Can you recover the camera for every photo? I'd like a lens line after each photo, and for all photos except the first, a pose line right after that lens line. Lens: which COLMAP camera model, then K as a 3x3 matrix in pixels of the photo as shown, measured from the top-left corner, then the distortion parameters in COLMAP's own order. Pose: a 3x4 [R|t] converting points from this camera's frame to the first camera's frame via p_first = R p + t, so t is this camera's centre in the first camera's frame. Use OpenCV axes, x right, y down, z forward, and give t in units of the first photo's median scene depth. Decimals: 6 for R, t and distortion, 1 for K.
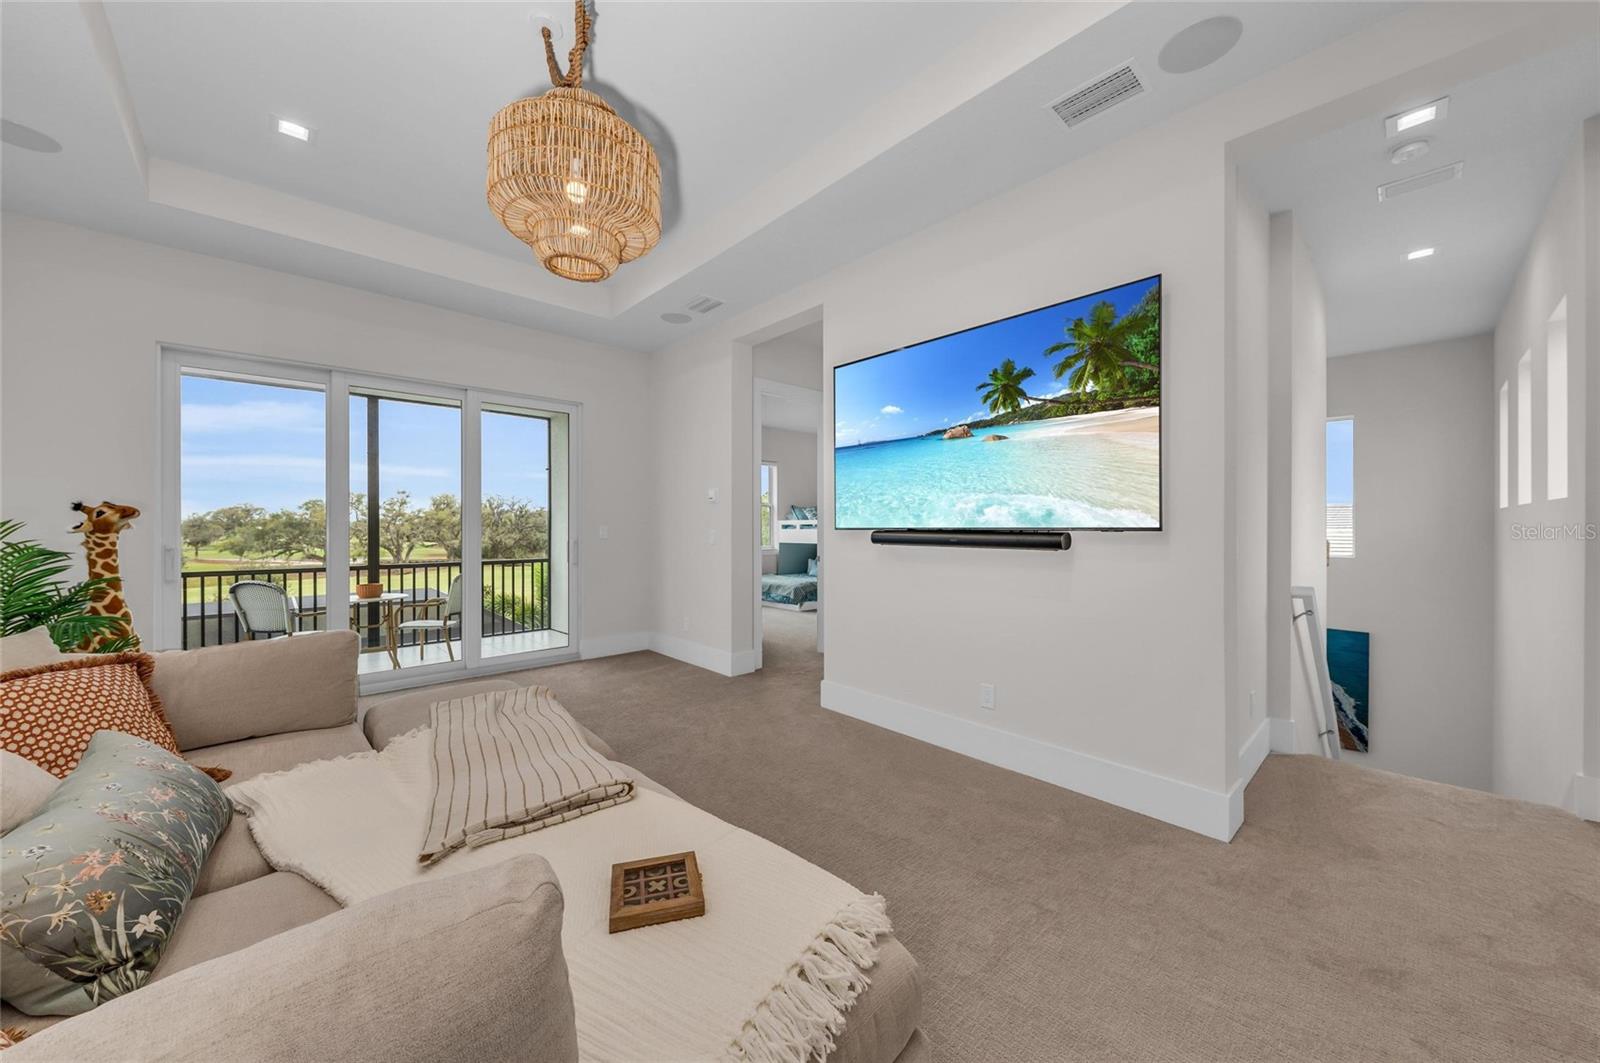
lens RADIAL K [[563.4, 0, 802.5], [0, 563.4, 532.2], [0, 0, 1]] dist [0.009351, -0.005530]
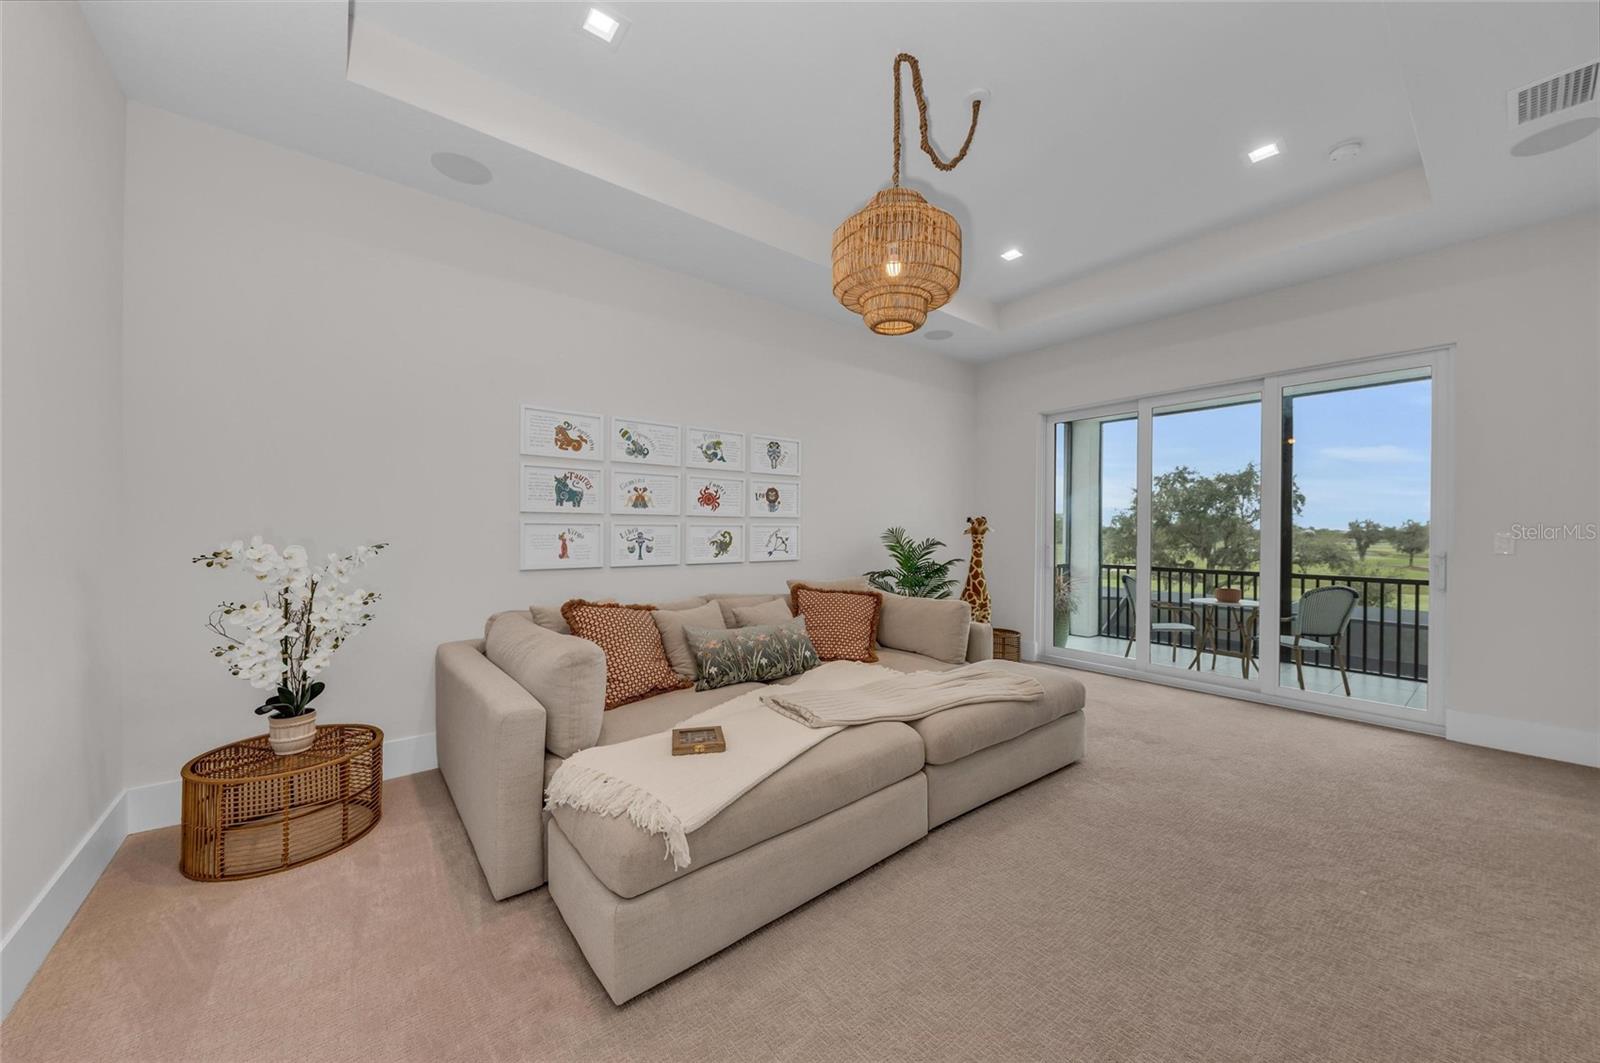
lens RADIAL K [[560.6, 0, 801.6], [0, 560.6, 535.2], [0, 0, 1]] dist [0.009490, -0.005856]
pose [[-0.055942, 0.009610, -0.998388, 0.565748], [-0.016128, 0.999815, 0.010527, -0.006530], [0.998304, 0.016691, -0.055777, 0.556508]]
